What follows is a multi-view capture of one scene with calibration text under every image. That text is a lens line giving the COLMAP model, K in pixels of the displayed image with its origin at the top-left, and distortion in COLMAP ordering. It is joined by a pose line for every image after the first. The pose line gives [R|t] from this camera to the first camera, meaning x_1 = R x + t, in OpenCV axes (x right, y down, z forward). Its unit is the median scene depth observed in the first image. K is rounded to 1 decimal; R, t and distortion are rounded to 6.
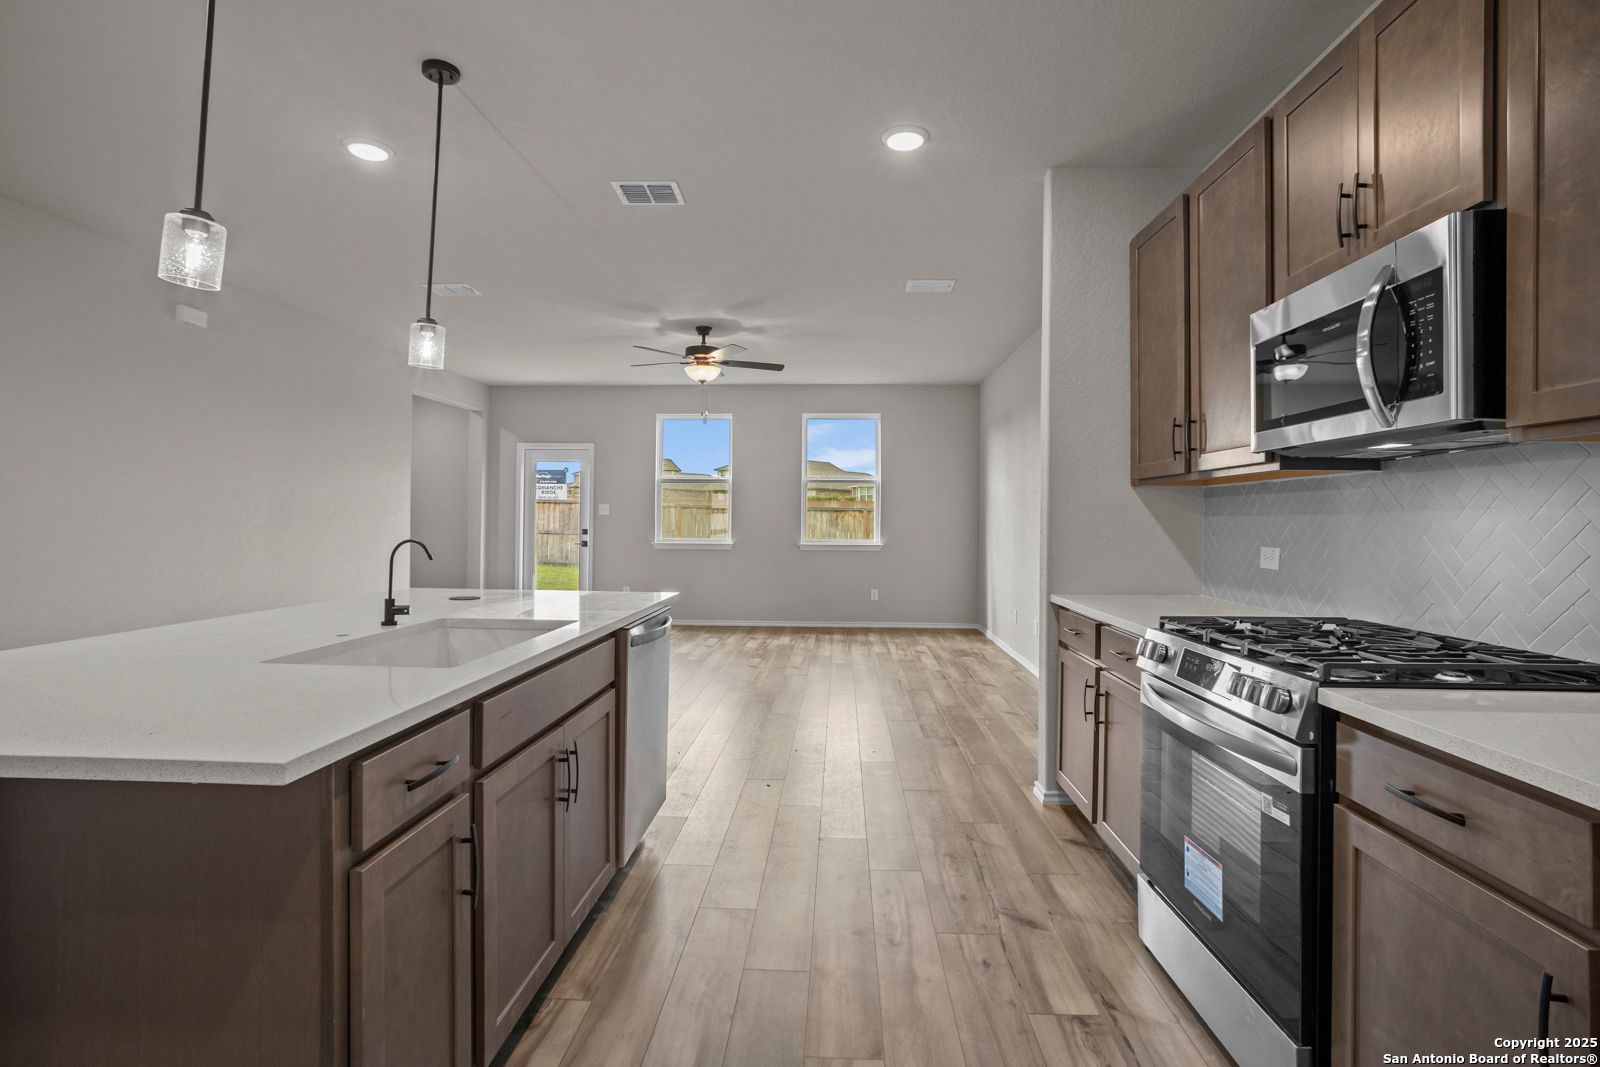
lens RADIAL K [[770.6, 0, 789.3], [0, 770.6, 510.1], [0, 0, 1]] dist [-0.027488, 0.003004]
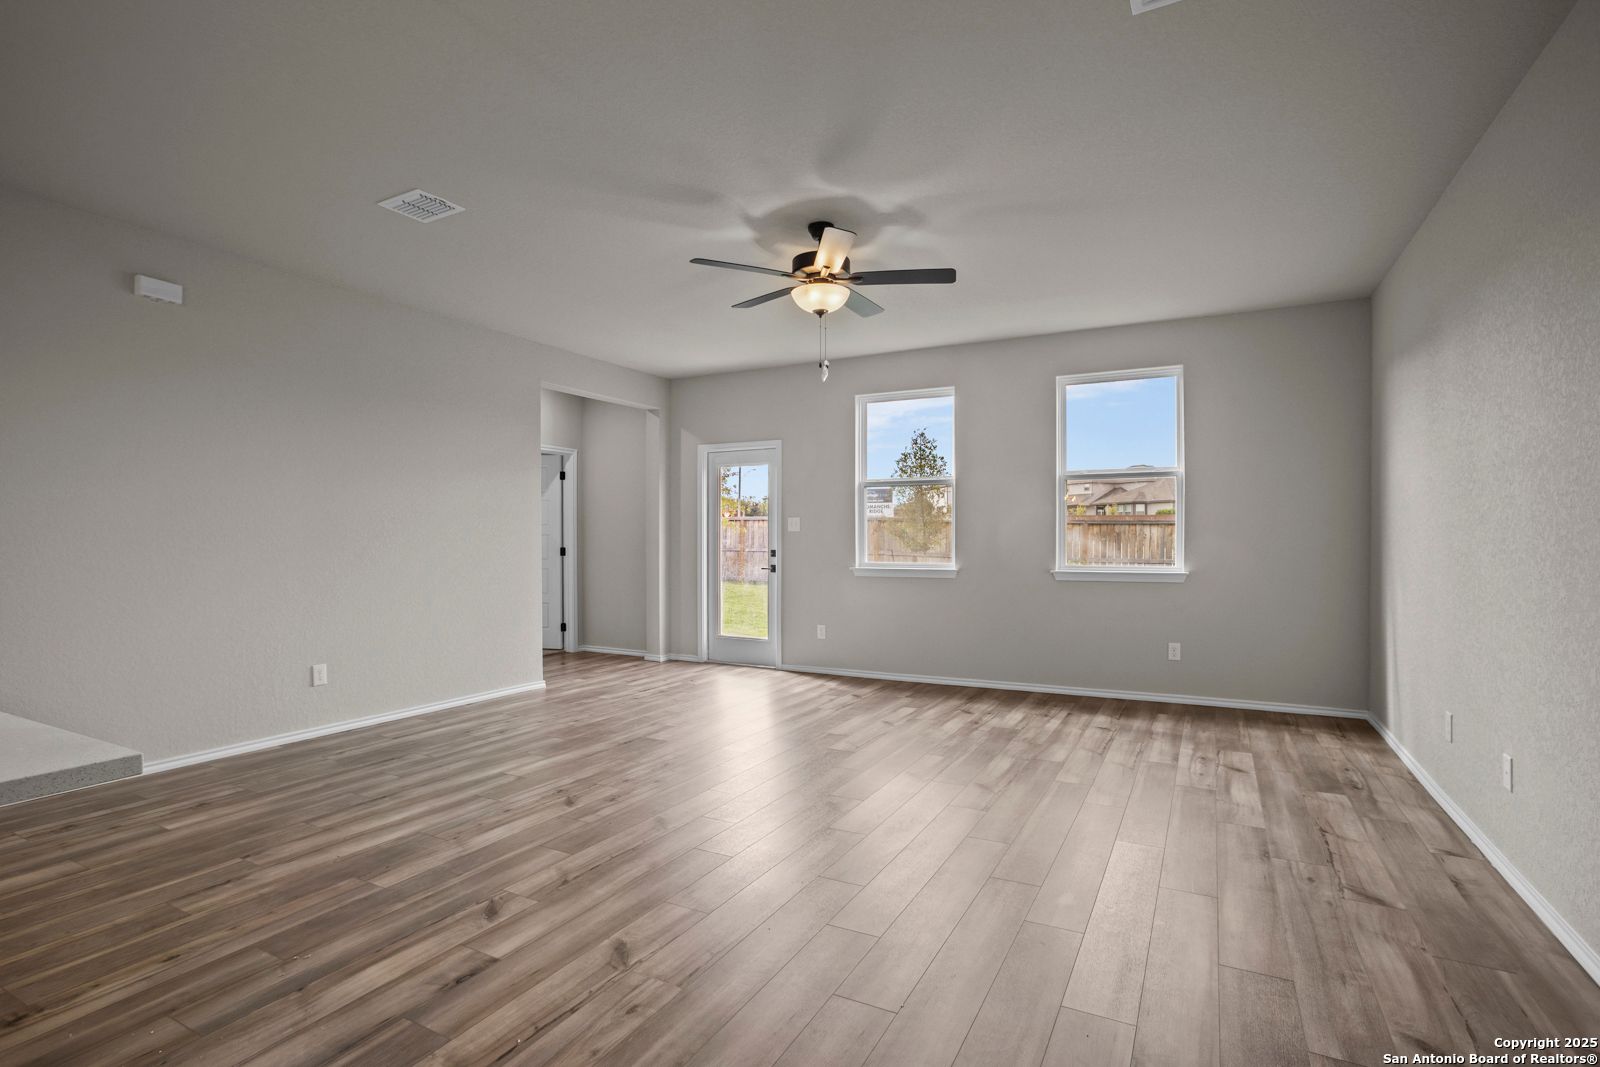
lens RADIAL K [[770.6, 0, 804.1], [0, 770.6, 544.9], [0, 0, 1]] dist [-0.027488, 0.003004]
pose [[0.911593, -0.005722, -0.411053, 0.125235], [0.014516, 0.999728, 0.018275, 0.008142], [0.410837, -0.022626, 0.911428, 0.411575]]
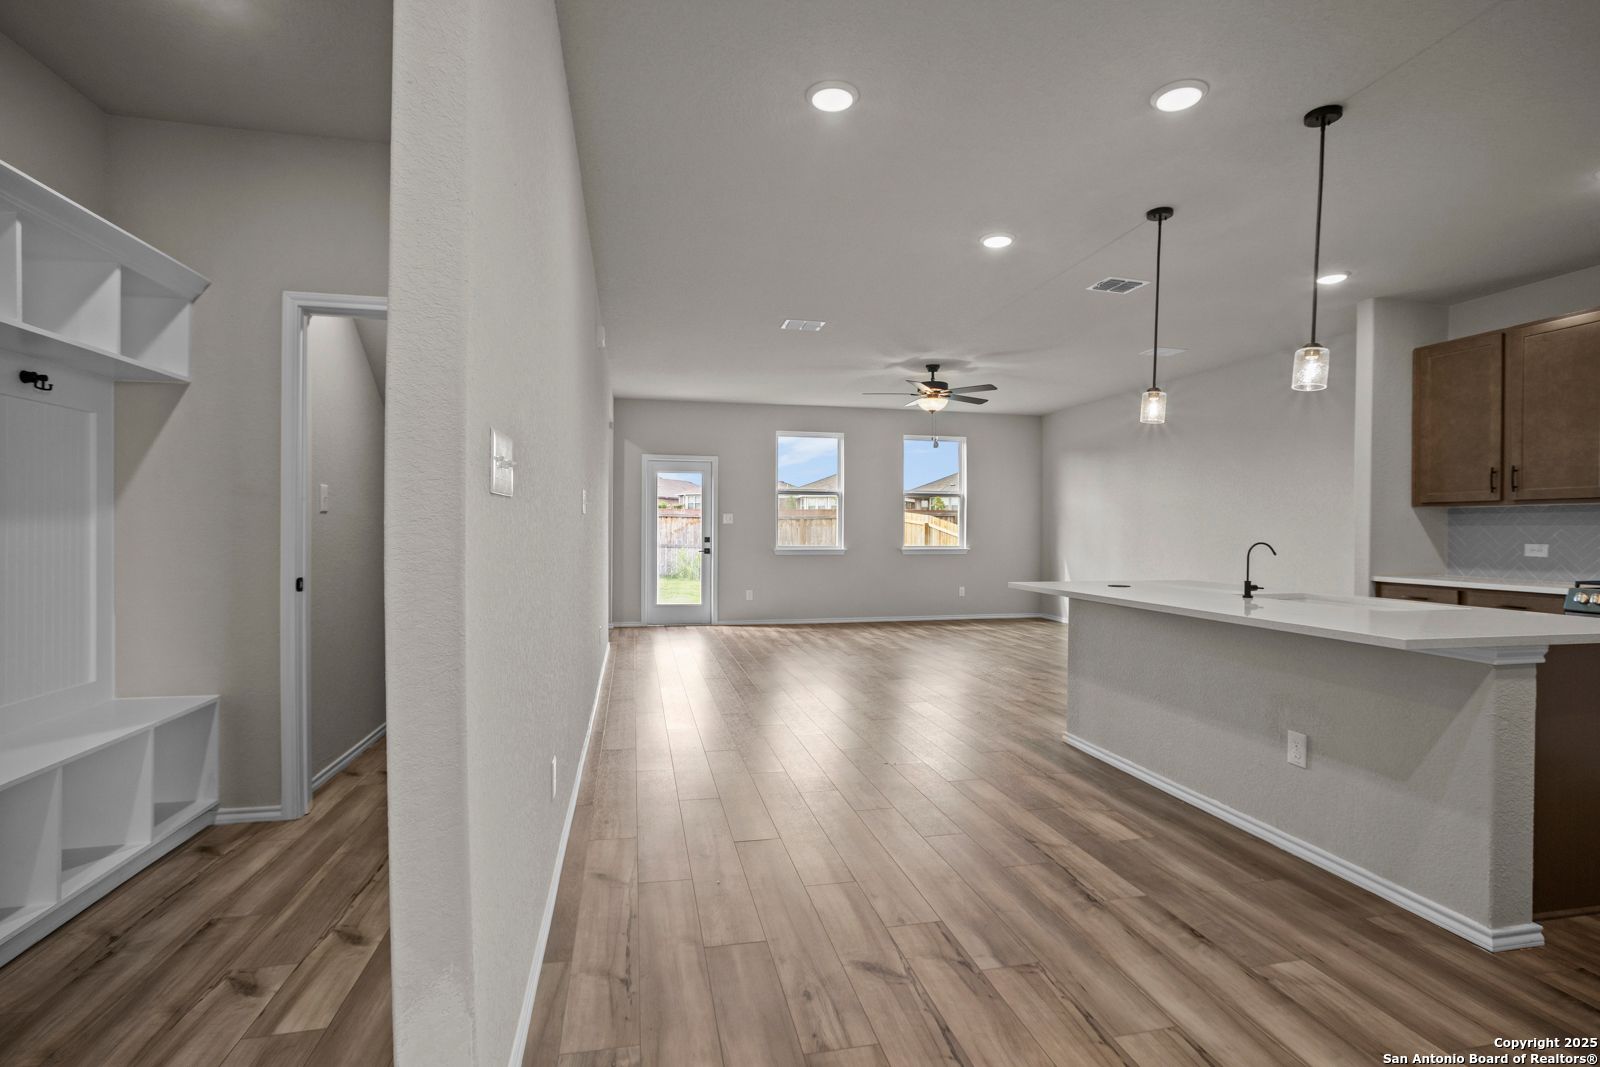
lens RADIAL K [[770.6, 0, 792.9], [0, 770.6, 534.0], [0, 0, 1]] dist [-0.027488, 0.003004]
pose [[0.965300, -0.004425, 0.261105, -0.608004], [-0.001240, 0.999767, 0.021528, -0.003547], [-0.261140, -0.021105, 0.965070, -0.083576]]
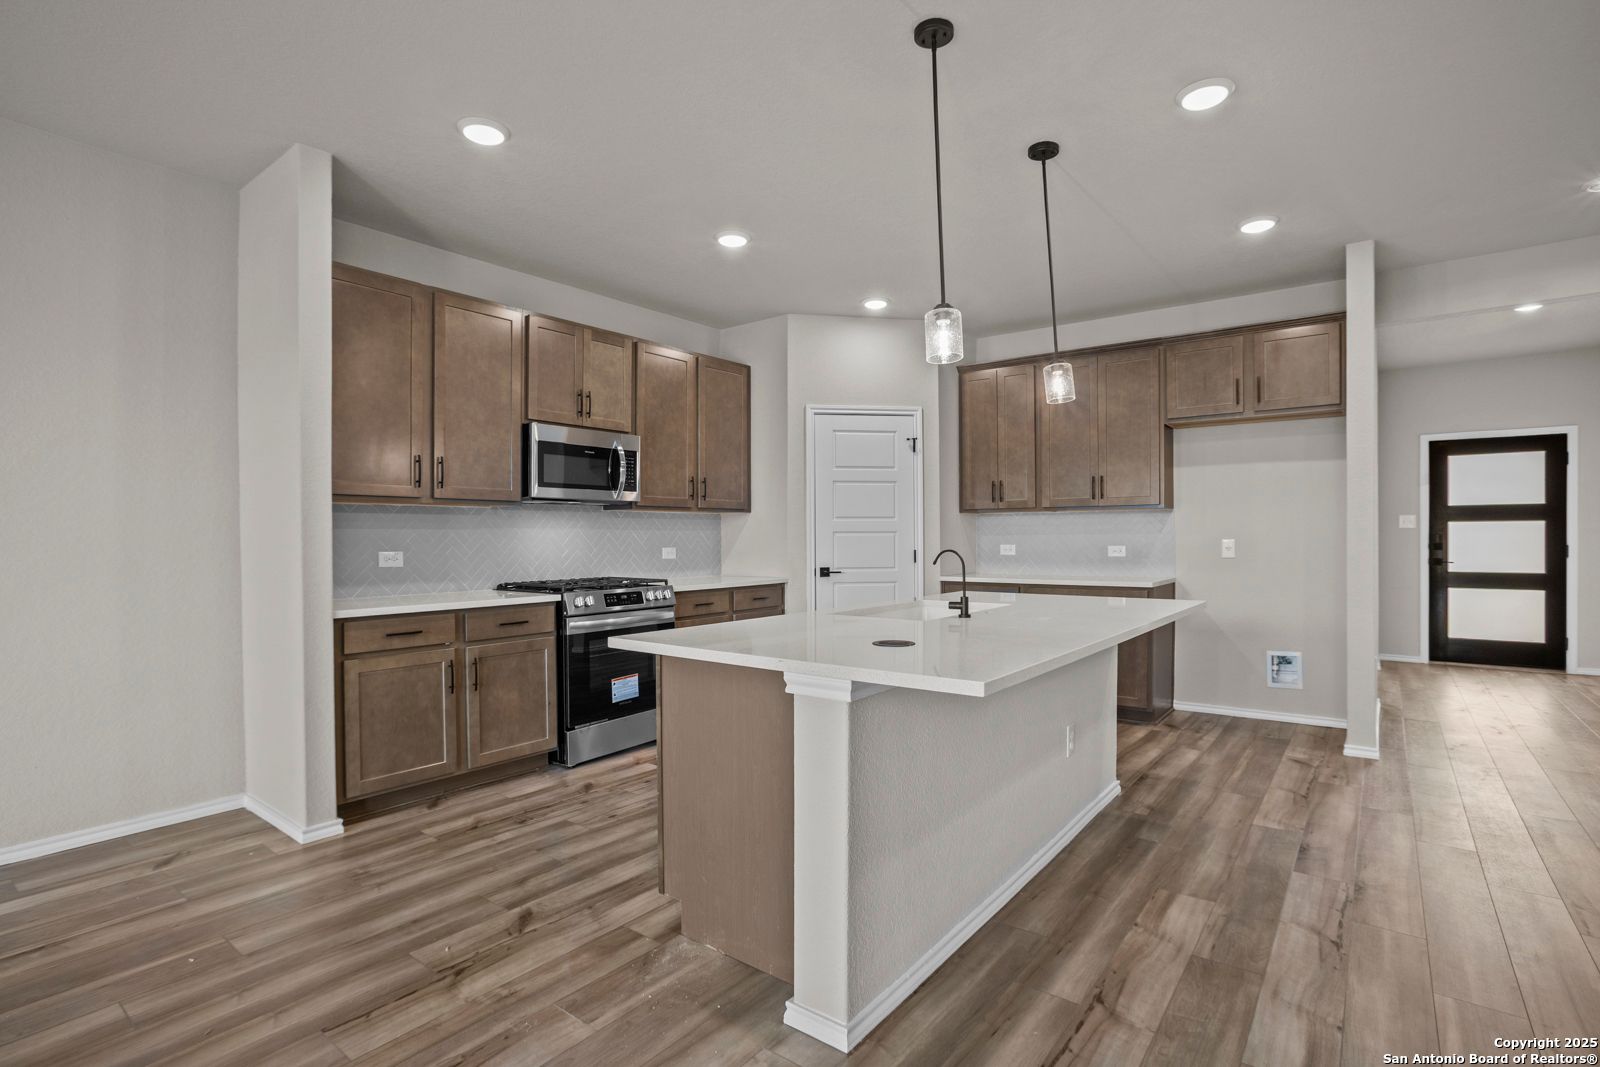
lens RADIAL K [[770.6, 0, 793.9], [0, 770.6, 541.5], [0, 0, 1]] dist [-0.027488, 0.003004]
pose [[-0.827439, -0.008577, 0.561491, -0.336443], [-0.010105, 0.999949, 0.000384, 0.009336], [-0.561465, -0.005357, -0.827483, 0.749678]]
